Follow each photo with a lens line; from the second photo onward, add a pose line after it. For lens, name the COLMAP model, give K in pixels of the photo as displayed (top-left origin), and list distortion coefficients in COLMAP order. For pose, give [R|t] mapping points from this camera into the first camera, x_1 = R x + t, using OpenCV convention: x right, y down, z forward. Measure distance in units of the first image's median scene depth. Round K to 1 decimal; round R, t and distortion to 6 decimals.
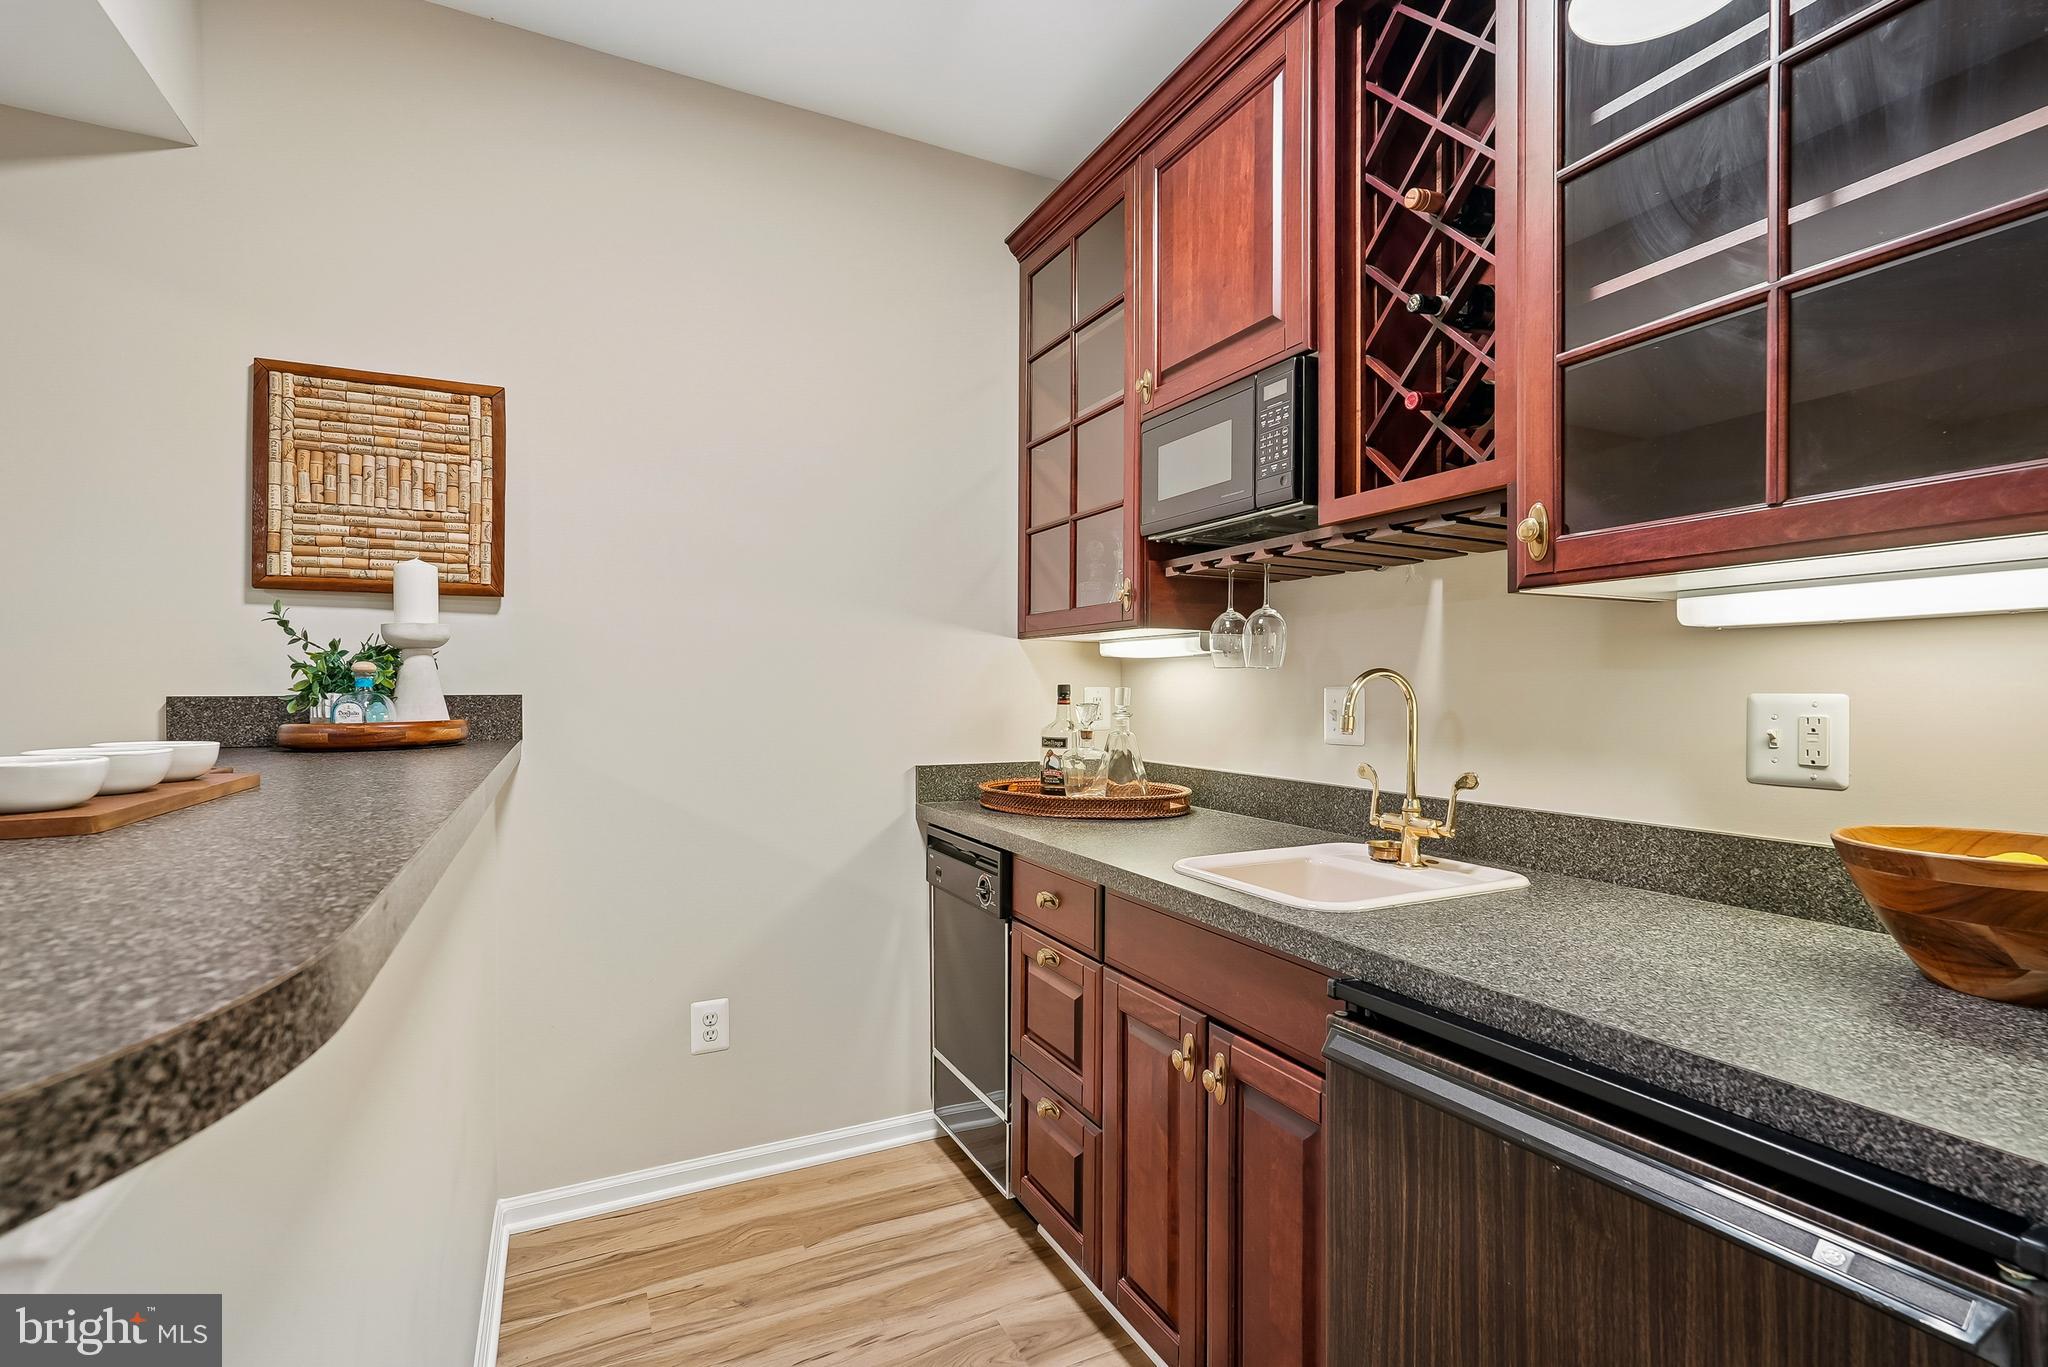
lens RADIAL K [[924.2, 0, 1020.1], [0, 924.2, 700.2], [0, 0, 1]] dist [-0.000978, 0.000373]
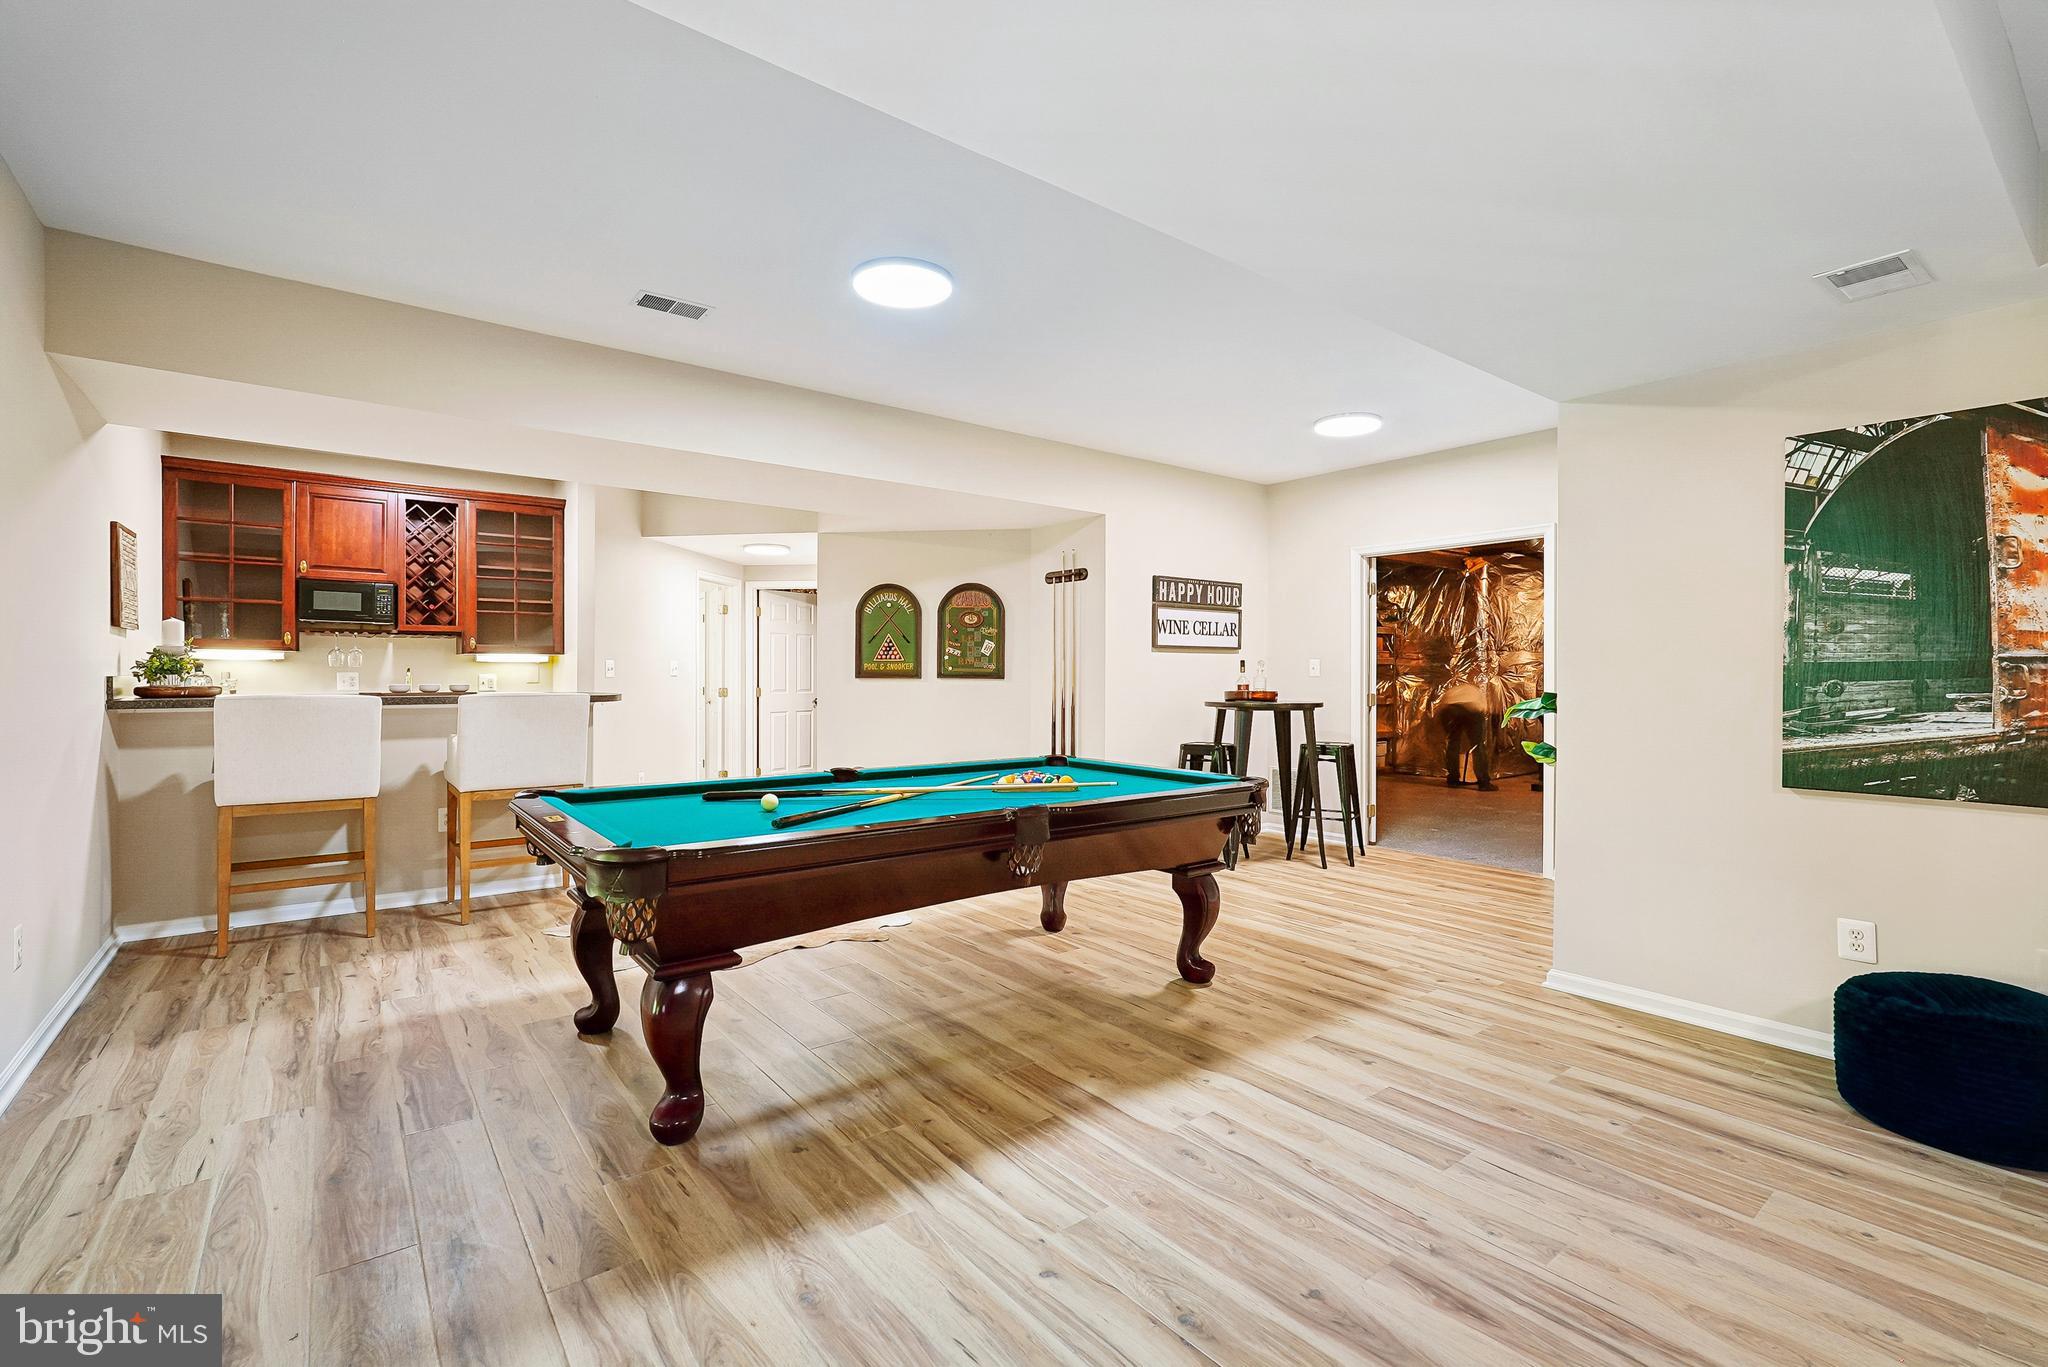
lens RADIAL K [[911.2, 0, 1033.7], [0, 911.2, 671.0], [0, 0, 1]] dist [-0.009970, 0.000227]
pose [[-0.203207, 0.003038, 0.979131, -3.408913], [0.013798, 0.999905, -0.000239, 0.013397], [-0.979039, 0.013461, -0.203230, -0.705681]]
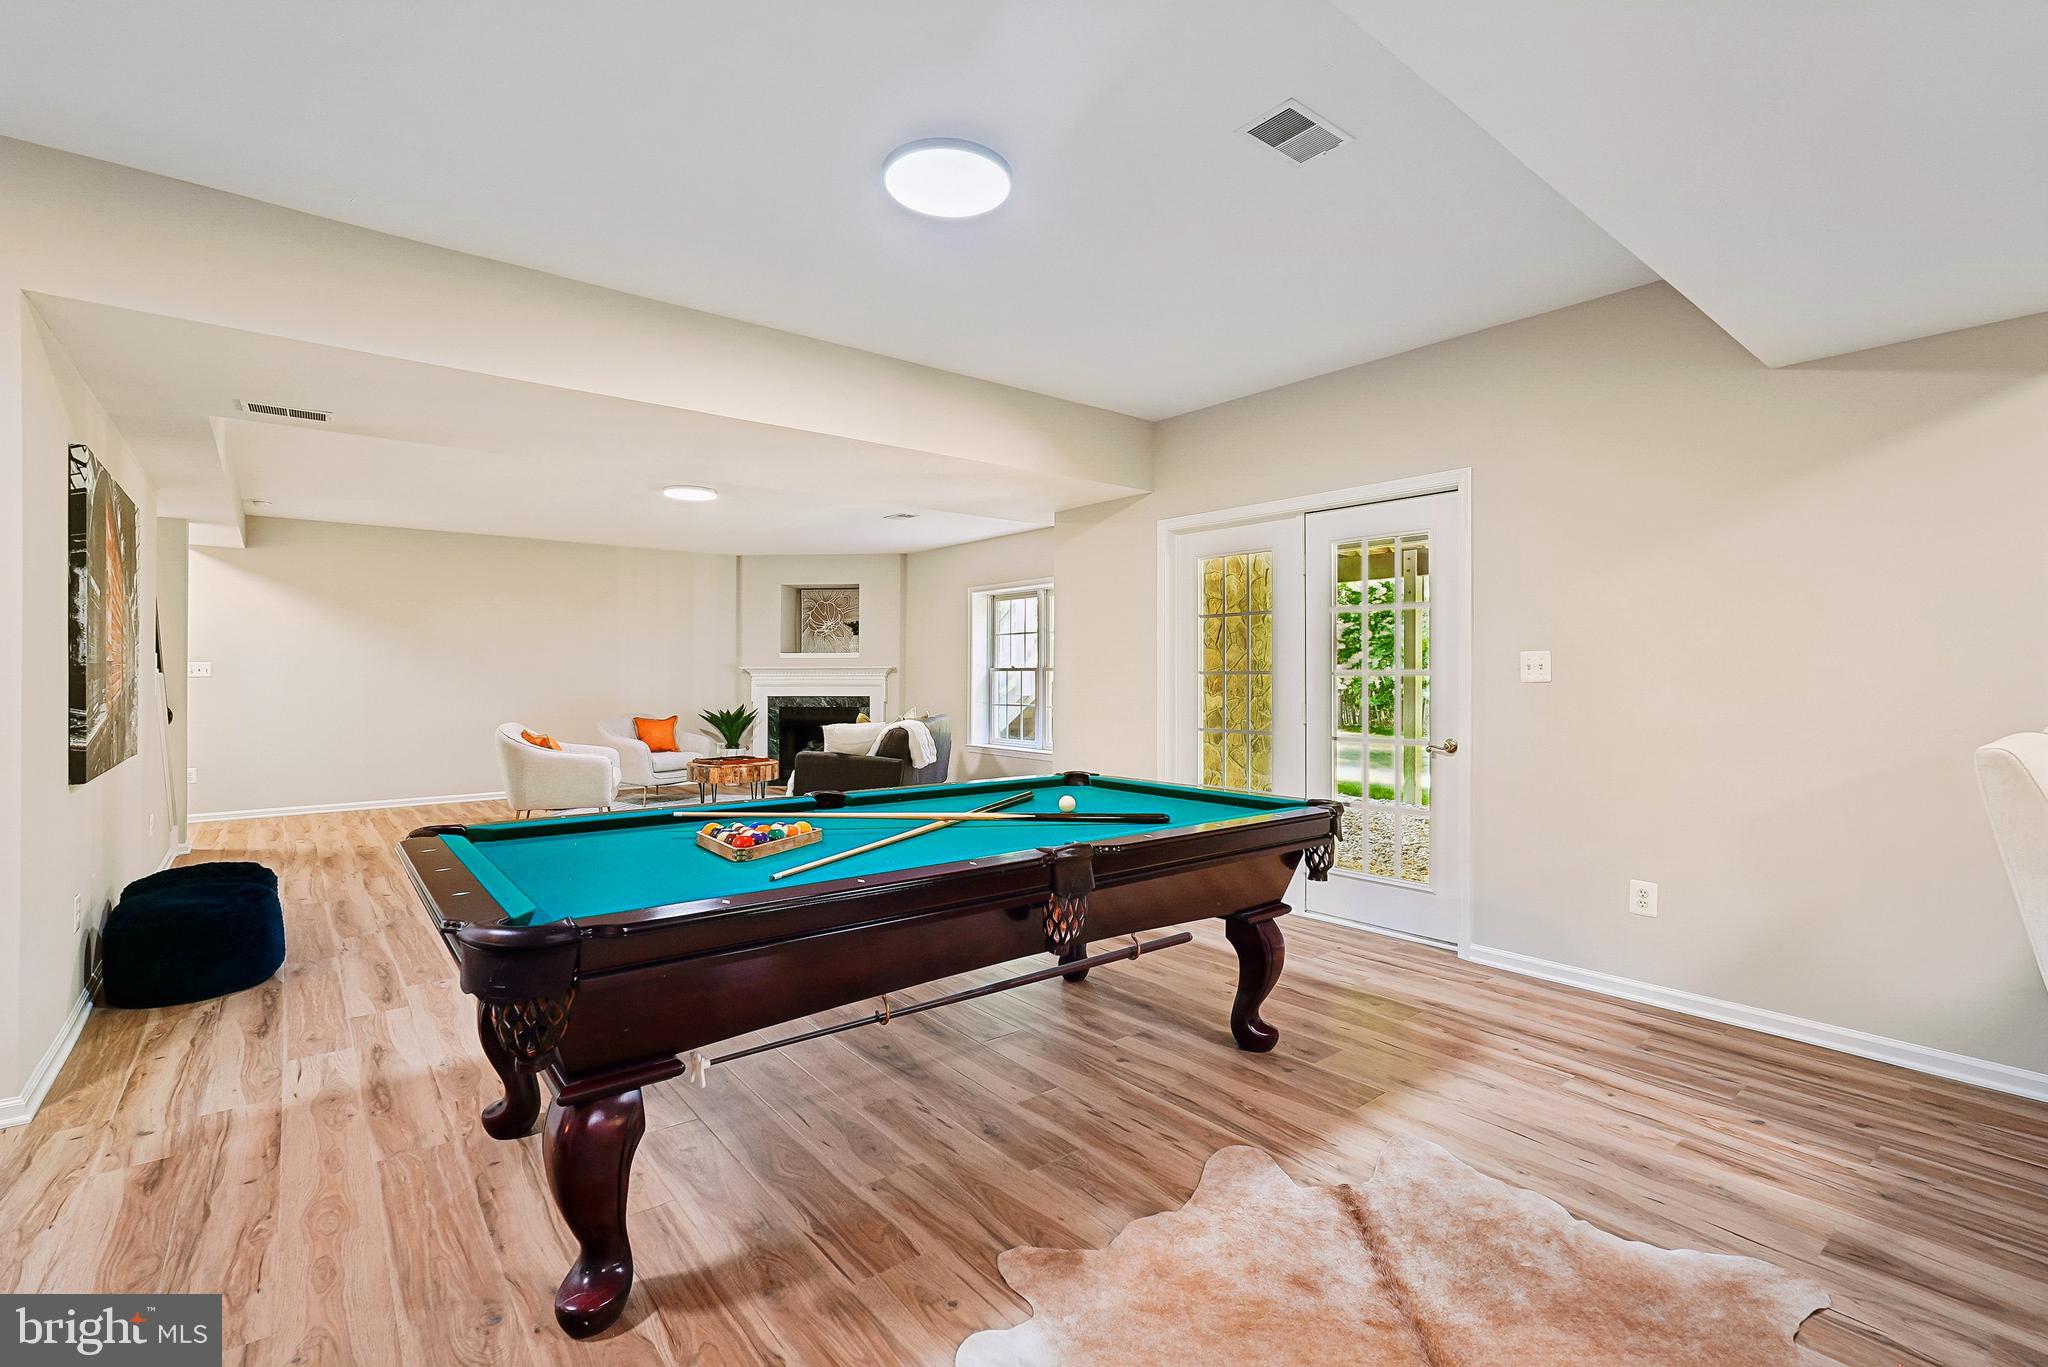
lens RADIAL K [[911.2, 0, 1033.7], [0, 911.2, 671.0], [0, 0, 1]] dist [-0.009970, 0.000227]
pose [[0.222465, -0.001914, -0.974939, -0.088064], [-0.016647, 0.999845, -0.005761, 0.010936], [0.974798, 0.017512, 0.222399, -1.004885]]
